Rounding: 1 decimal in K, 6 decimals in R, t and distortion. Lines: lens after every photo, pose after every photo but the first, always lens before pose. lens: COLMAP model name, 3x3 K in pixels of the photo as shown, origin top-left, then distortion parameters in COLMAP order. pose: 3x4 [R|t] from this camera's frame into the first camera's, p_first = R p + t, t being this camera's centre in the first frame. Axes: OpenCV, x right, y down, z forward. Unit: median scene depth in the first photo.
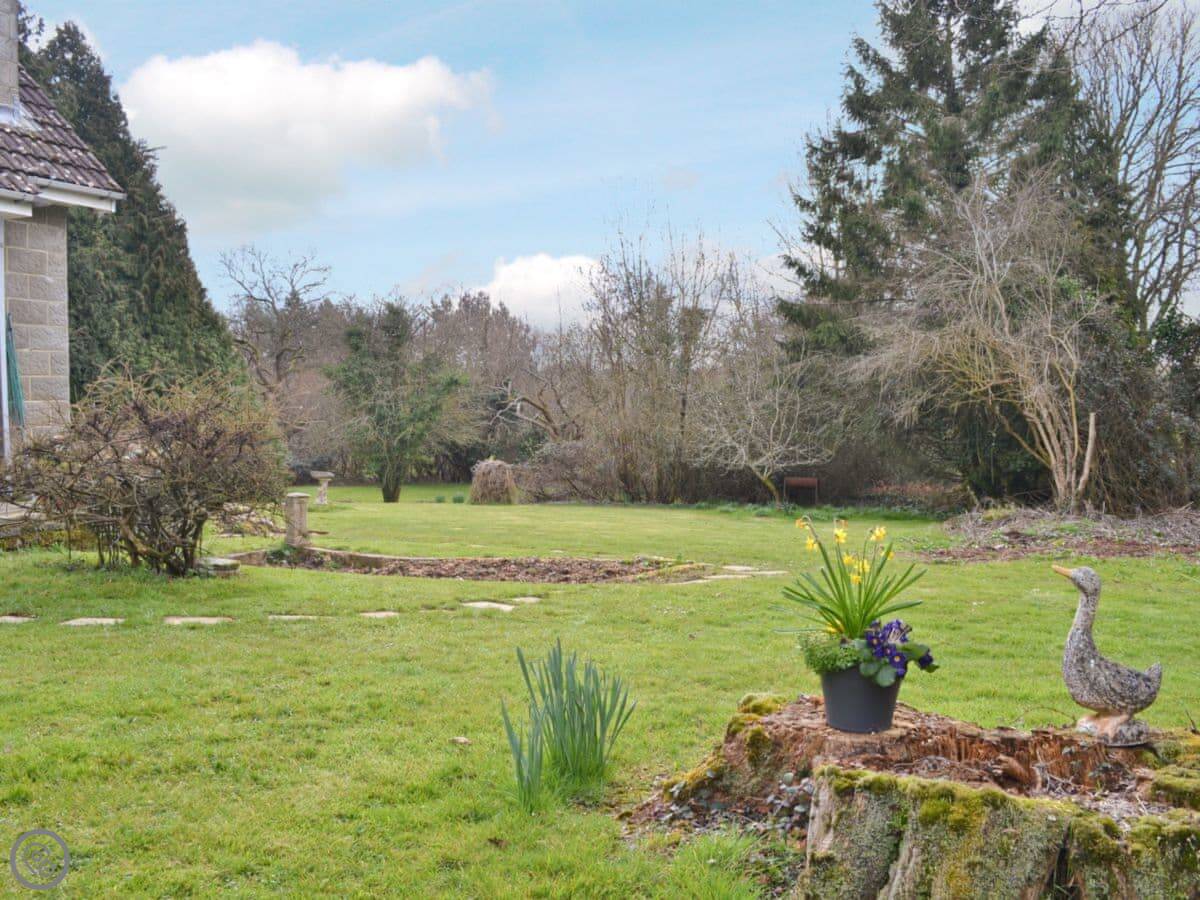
lens RADIAL K [[1155.3, 0, 600.0], [0, 1155.3, 450.0], [0, 0, 1]] dist [-0.053832, -0.023045]
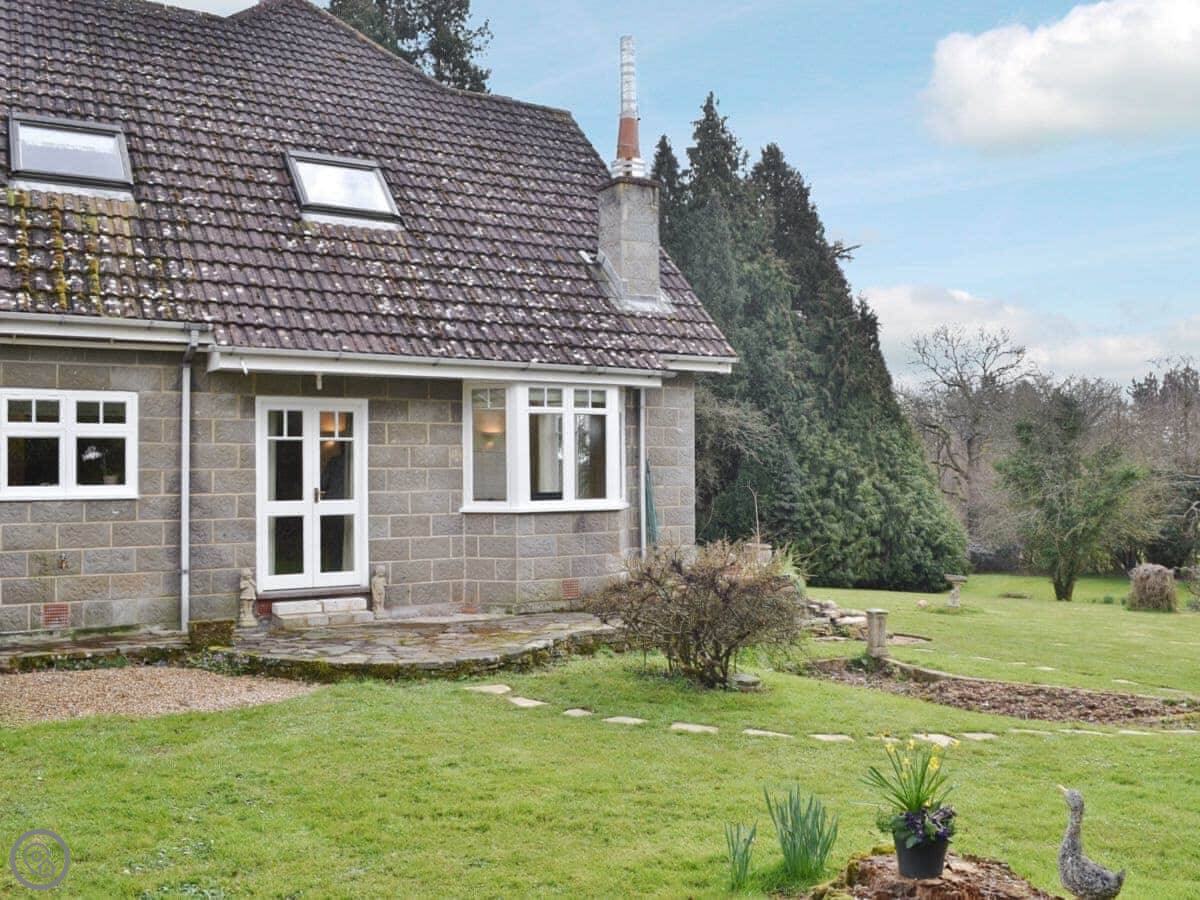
lens RADIAL K [[1155.3, 0, 600.0], [0, 1155.3, 450.0], [0, 0, 1]] dist [-0.053832, -0.023045]
pose [[0.830569, -0.013253, -0.556759, 0.148756], [-0.025953, 0.997710, -0.062465, -0.042724], [0.556311, 0.066331, 0.828322, -0.106139]]
